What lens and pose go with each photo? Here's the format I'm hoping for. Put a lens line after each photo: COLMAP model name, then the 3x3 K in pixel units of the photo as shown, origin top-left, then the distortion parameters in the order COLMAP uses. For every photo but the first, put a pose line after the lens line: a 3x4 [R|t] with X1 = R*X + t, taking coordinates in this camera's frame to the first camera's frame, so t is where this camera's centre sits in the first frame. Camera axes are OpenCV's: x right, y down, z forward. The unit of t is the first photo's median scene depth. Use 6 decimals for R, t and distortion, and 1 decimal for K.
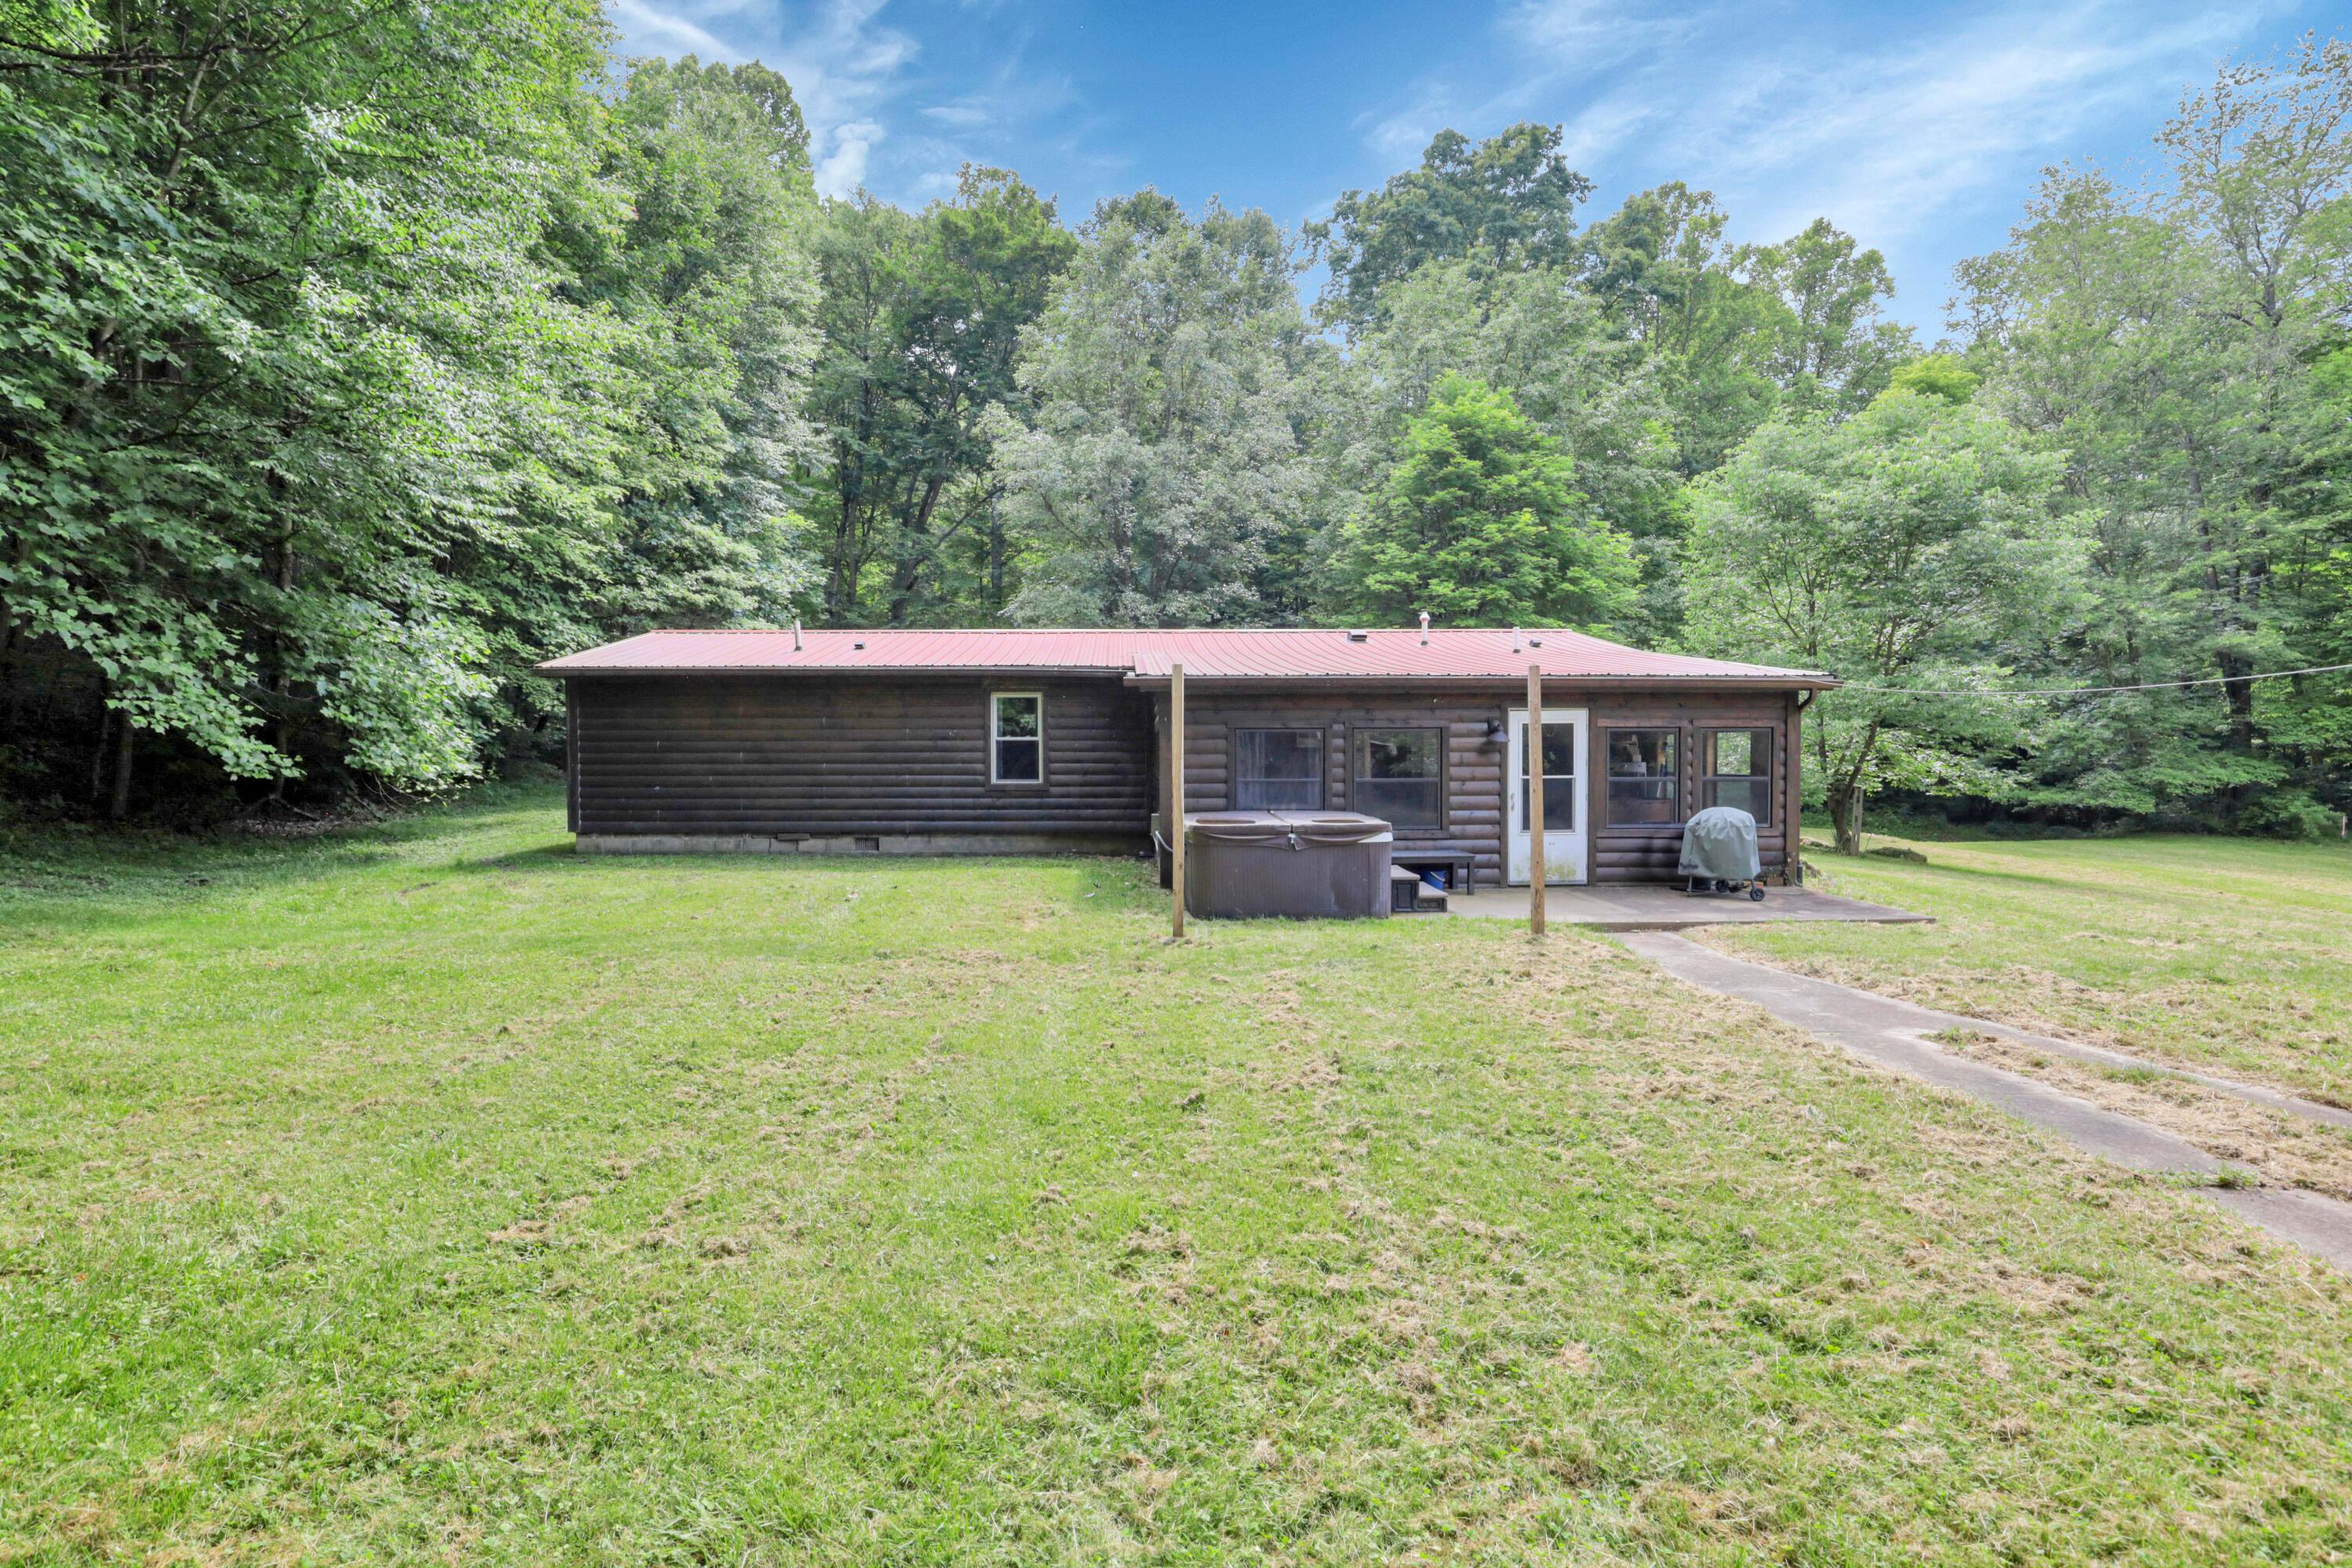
lens RADIAL K [[1124.1, 0, 1174.6], [0, 1124.1, 790.9], [0, 0, 1]] dist [-0.004961, -0.000386]
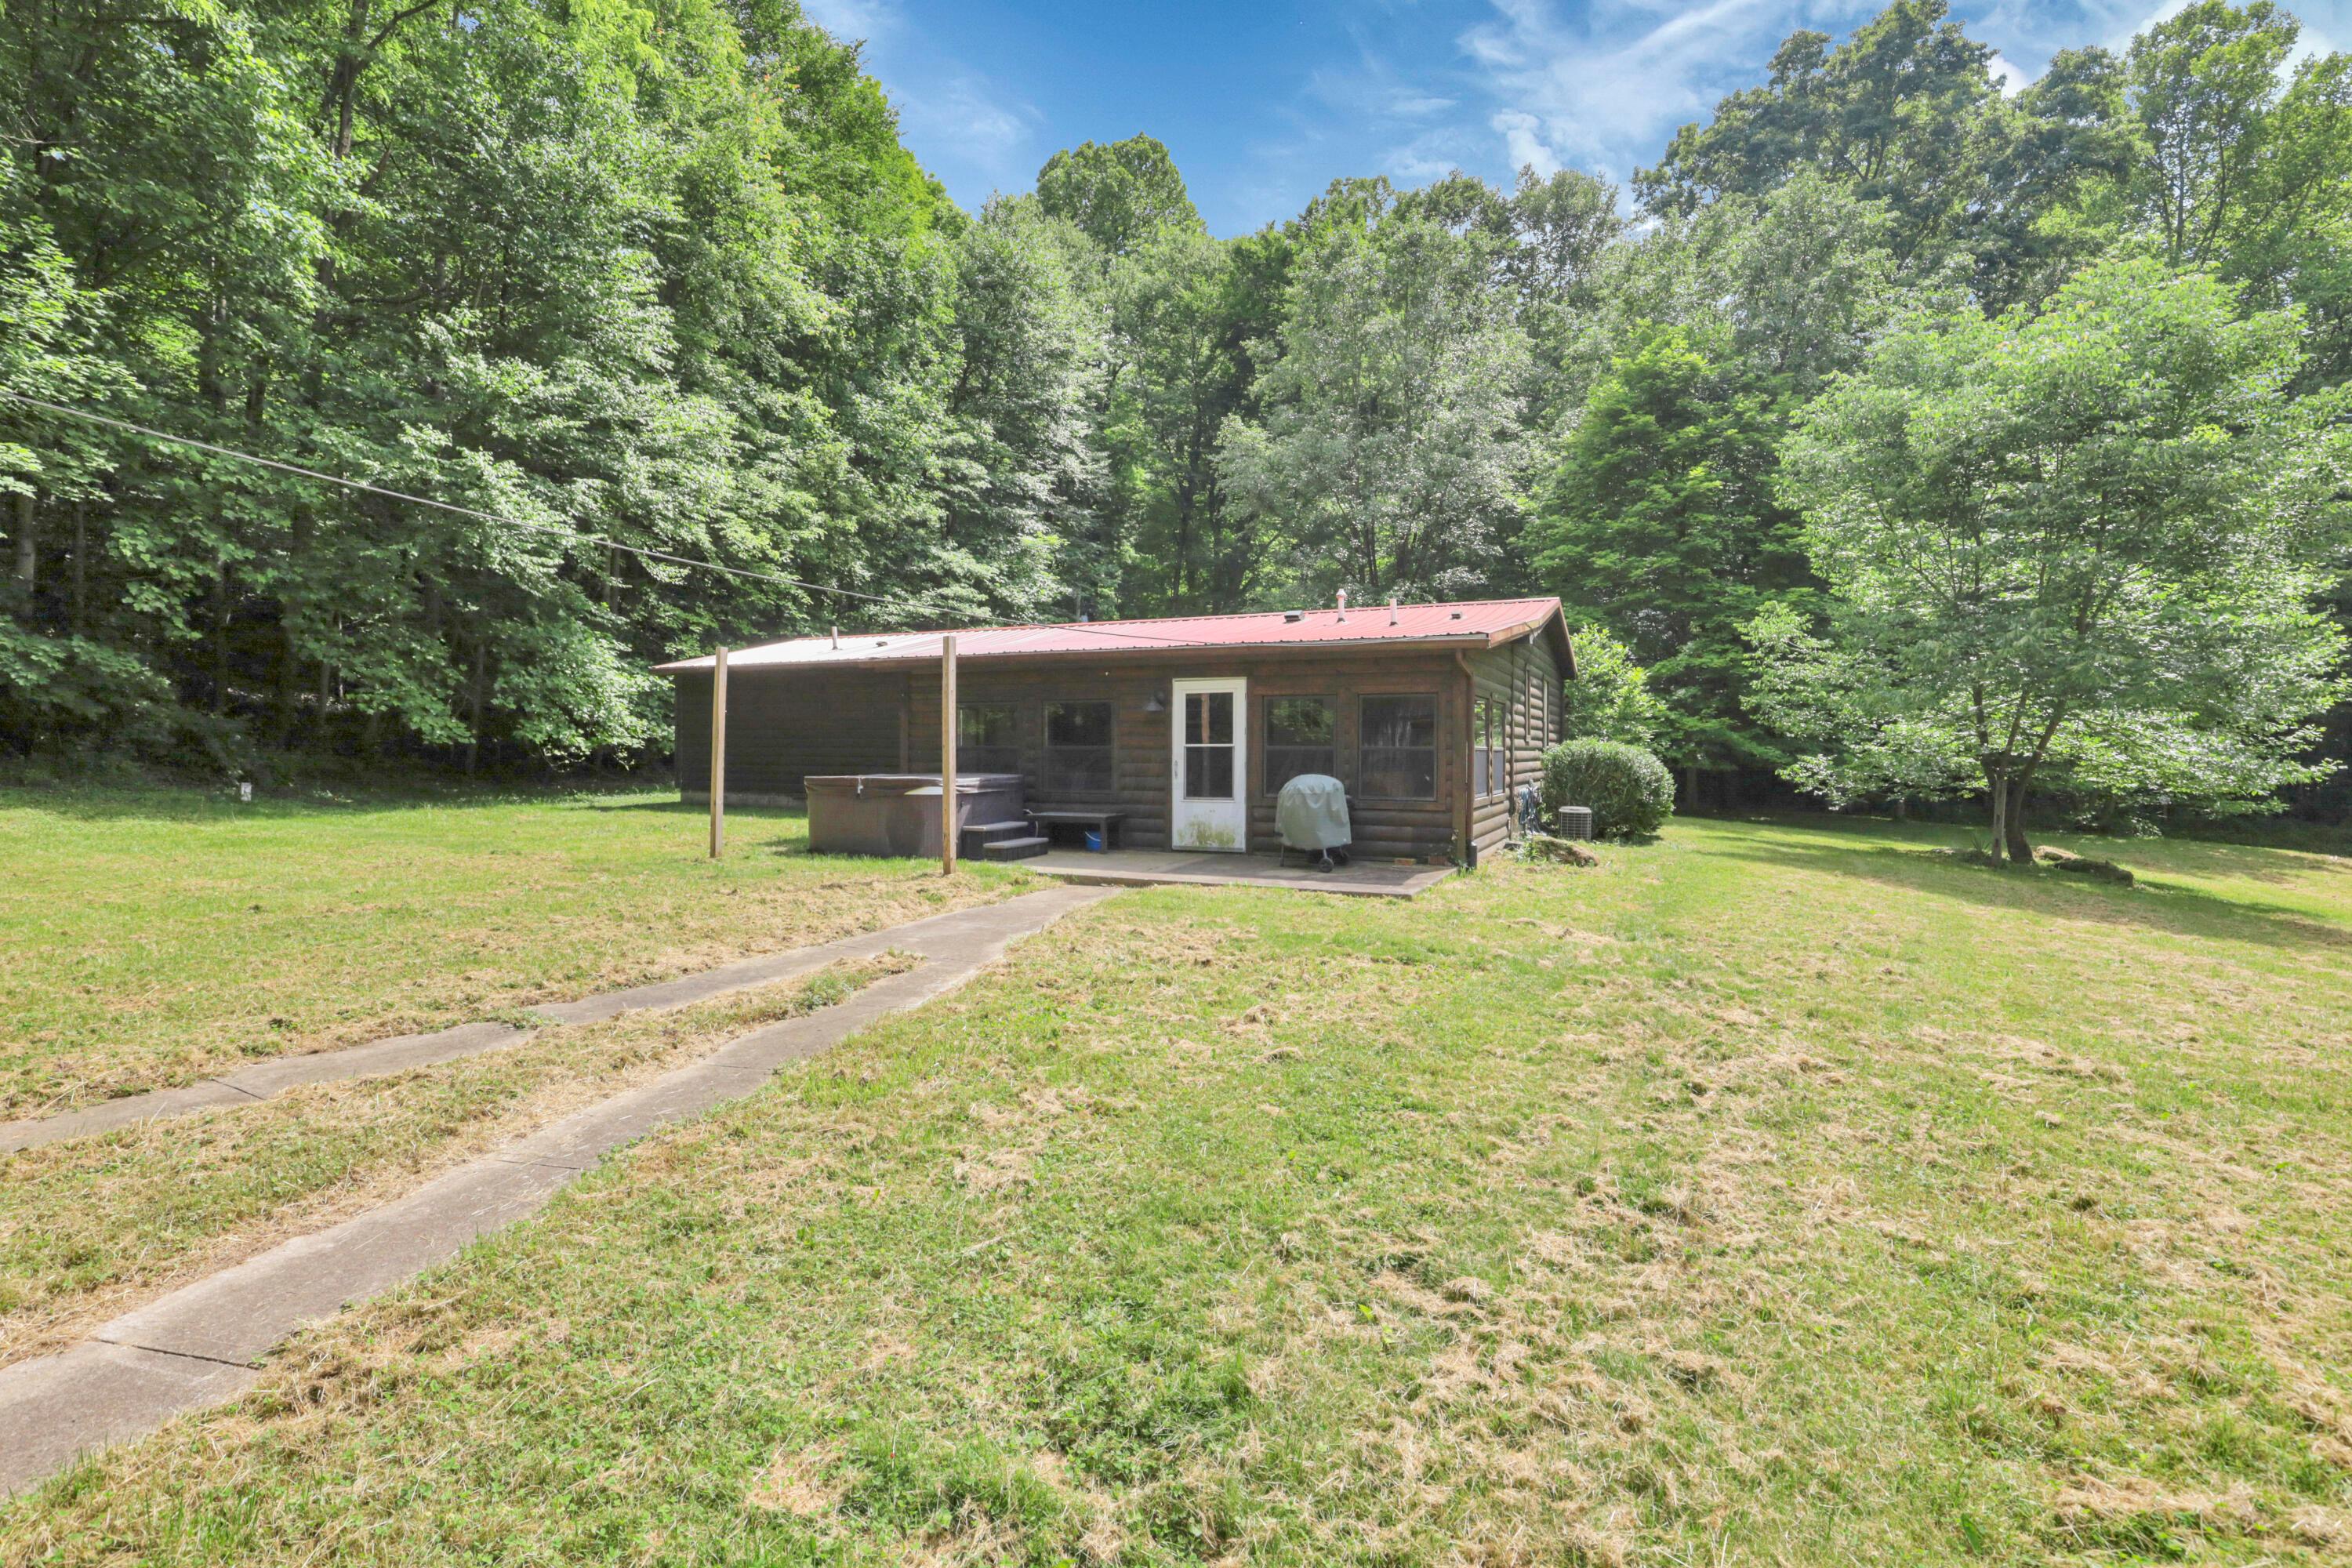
lens RADIAL K [[1124.1, 0, 1172.5], [0, 1124.1, 776.8], [0, 0, 1]] dist [-0.004961, -0.000386]
pose [[0.889932, 0.016213, -0.455805, 0.644380], [-0.021965, 0.999732, -0.007325, 0.020249], [0.455564, 0.016530, 0.890050, 0.057890]]
